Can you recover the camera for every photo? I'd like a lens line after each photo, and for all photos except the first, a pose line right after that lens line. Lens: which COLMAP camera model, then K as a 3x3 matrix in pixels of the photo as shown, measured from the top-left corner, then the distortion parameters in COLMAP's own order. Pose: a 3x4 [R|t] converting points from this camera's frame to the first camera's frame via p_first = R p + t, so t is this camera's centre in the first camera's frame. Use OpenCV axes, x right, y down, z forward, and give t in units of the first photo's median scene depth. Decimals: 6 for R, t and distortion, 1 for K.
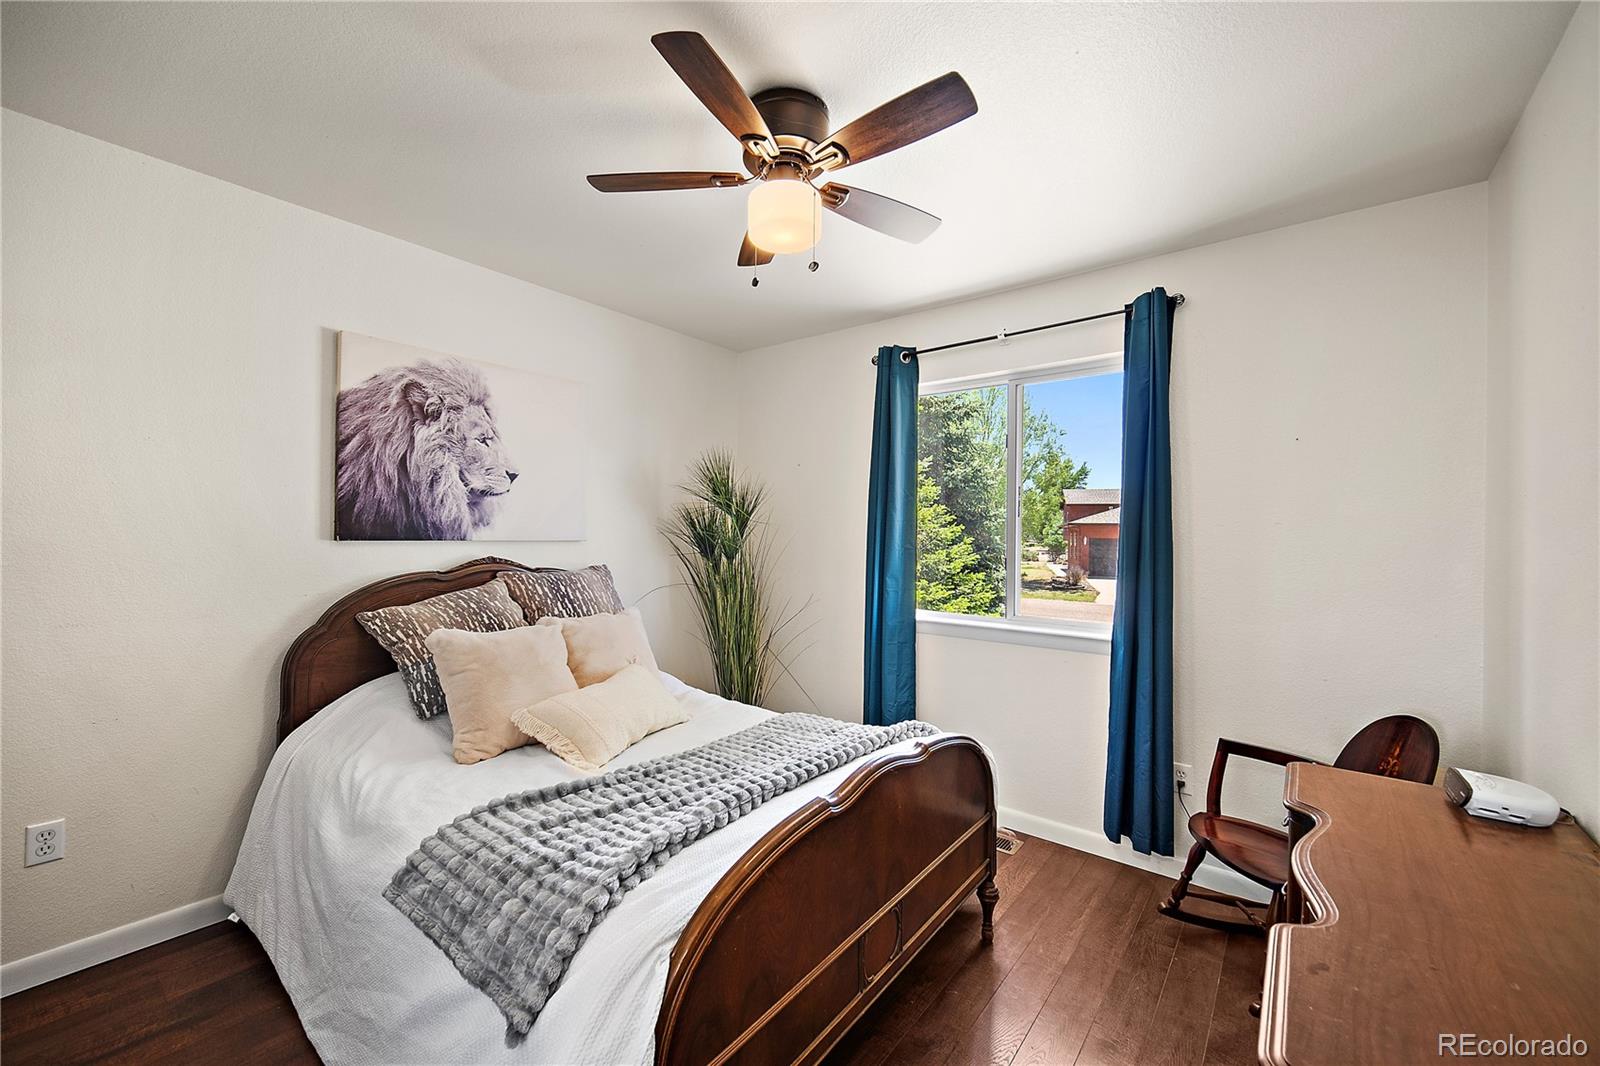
lens RADIAL K [[634.5, 0, 800.0], [0, 634.5, 532.1], [0, 0, 1]] dist [-0.000579, -0.000027]
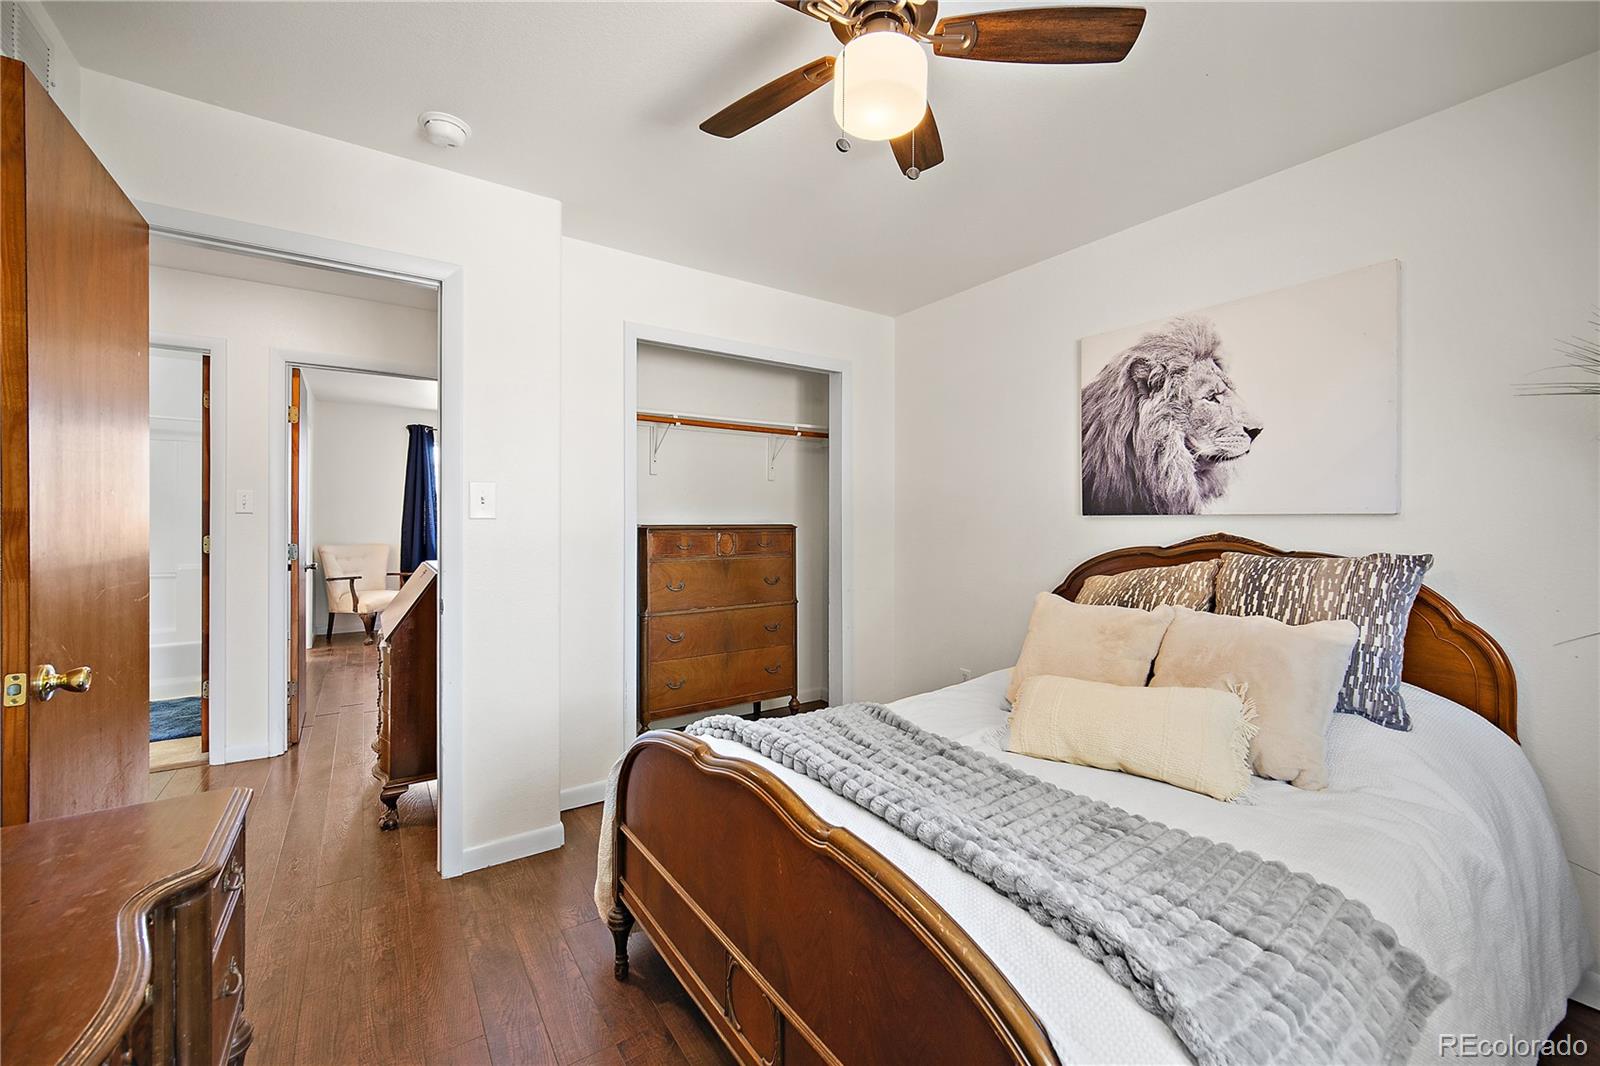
lens RADIAL K [[634.5, 0, 801.3], [0, 634.5, 526.5], [0, 0, 1]] dist [-0.000579, -0.000027]
pose [[-0.282898, -0.006922, -0.959125, 0.505728], [-0.005208, 0.999970, -0.005681, 0.039624], [0.959136, 0.003388, -0.282926, 0.751183]]
